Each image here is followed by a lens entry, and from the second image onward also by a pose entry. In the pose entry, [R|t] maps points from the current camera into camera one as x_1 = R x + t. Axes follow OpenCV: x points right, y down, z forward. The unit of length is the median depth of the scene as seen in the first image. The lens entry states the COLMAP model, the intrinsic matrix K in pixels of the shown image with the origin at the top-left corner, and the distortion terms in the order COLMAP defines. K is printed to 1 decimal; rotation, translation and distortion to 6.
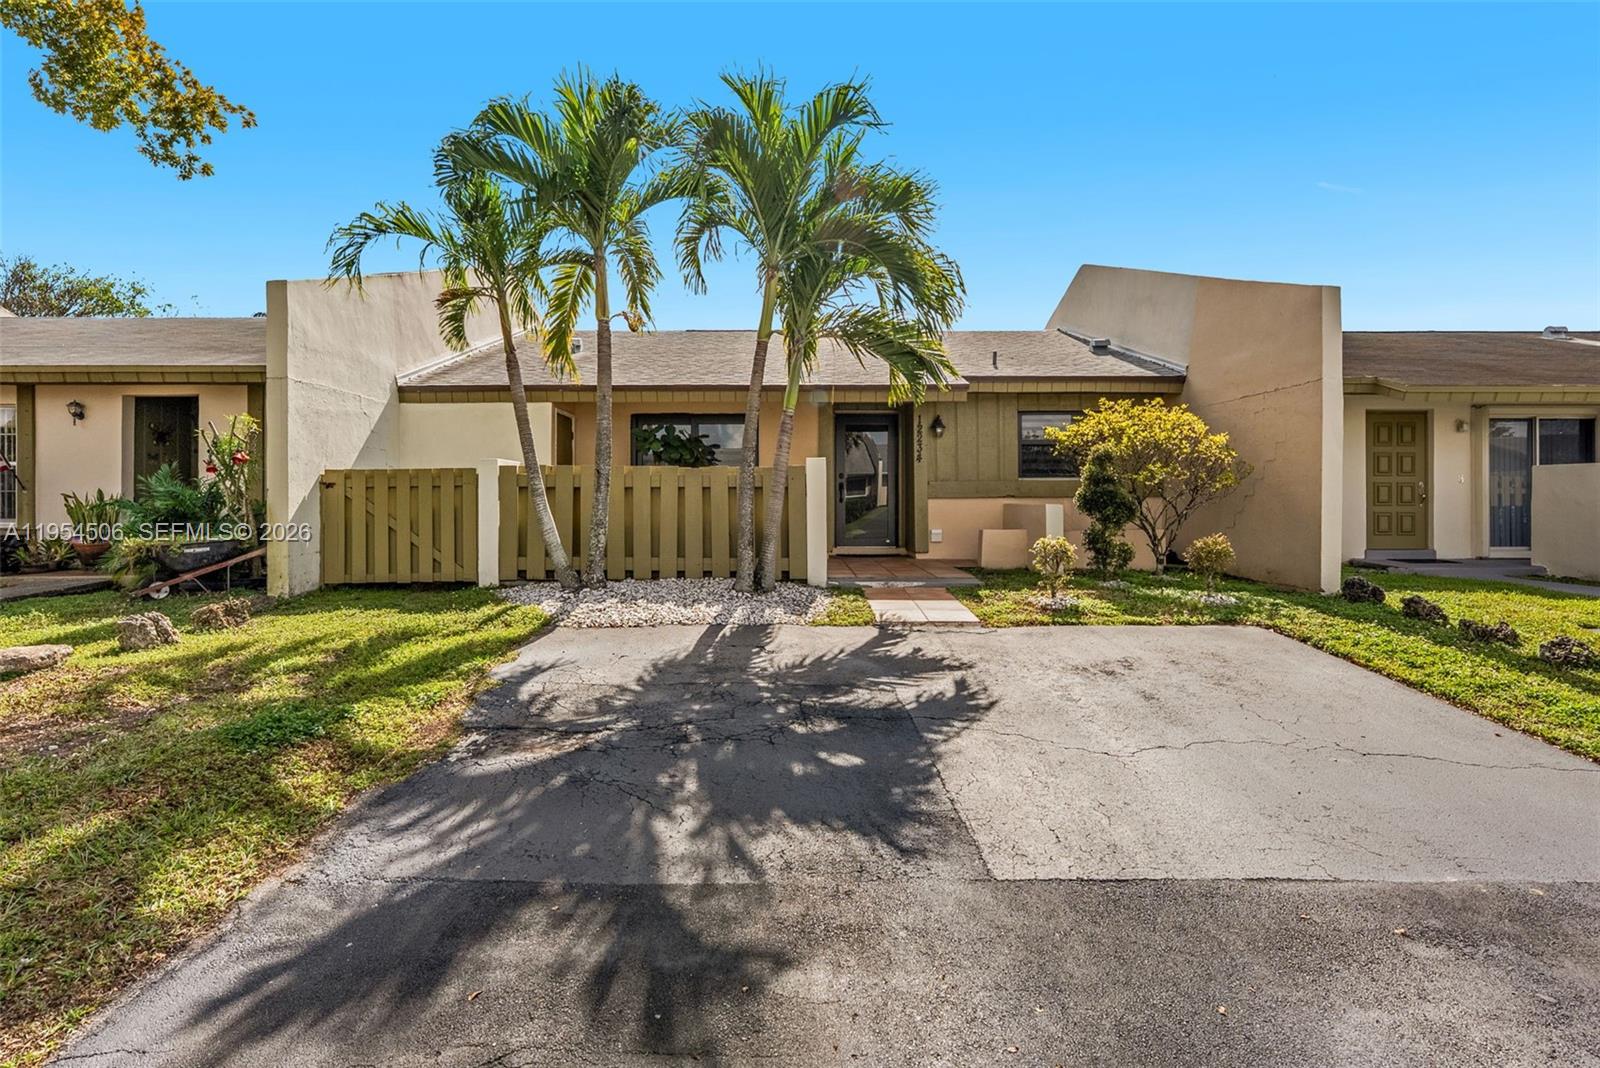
lens RADIAL K [[686.5, 0, 800.0], [0, 686.5, 490.4], [0, 0, 1]] dist [0.000288, 0.000023]
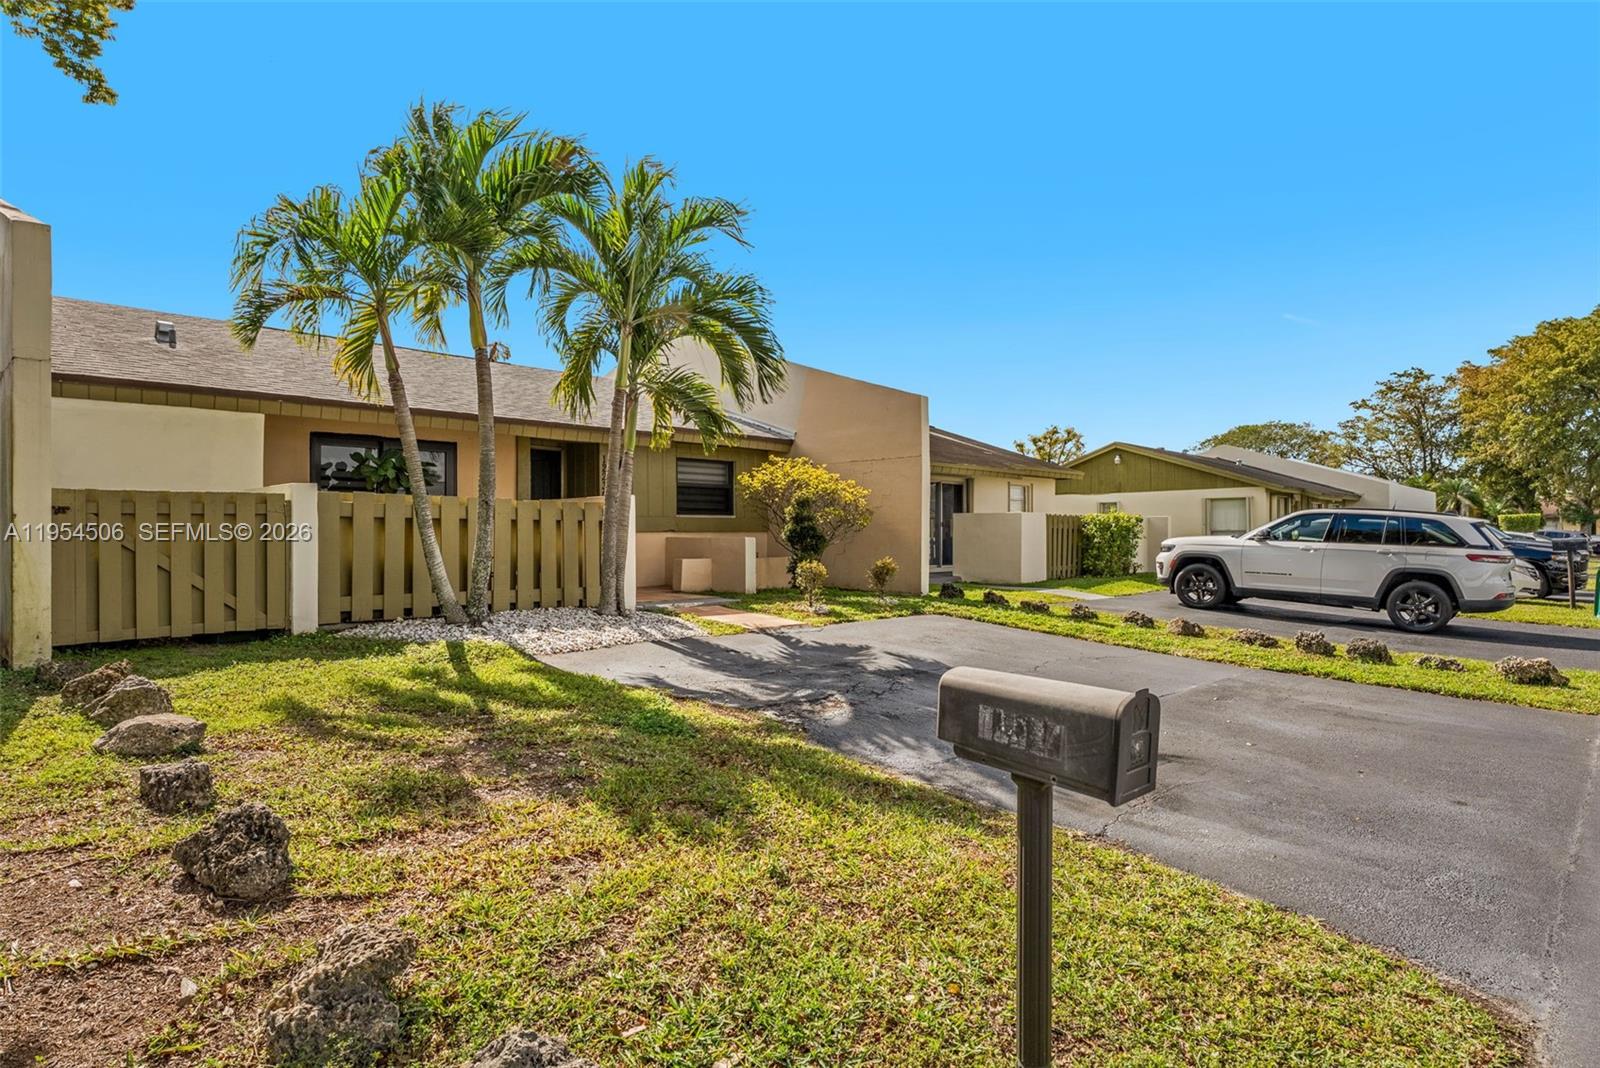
lens RADIAL K [[649.5, 0, 791.5], [0, 649.5, 536.3], [0, 0, 1]] dist [0.001015, 0.000080]
pose [[0.807983, 0.000927, 0.589205, -0.418175], [-0.010989, 0.999849, 0.013496, 0.001627], [-0.589104, -0.017380, 0.807871, -0.008047]]
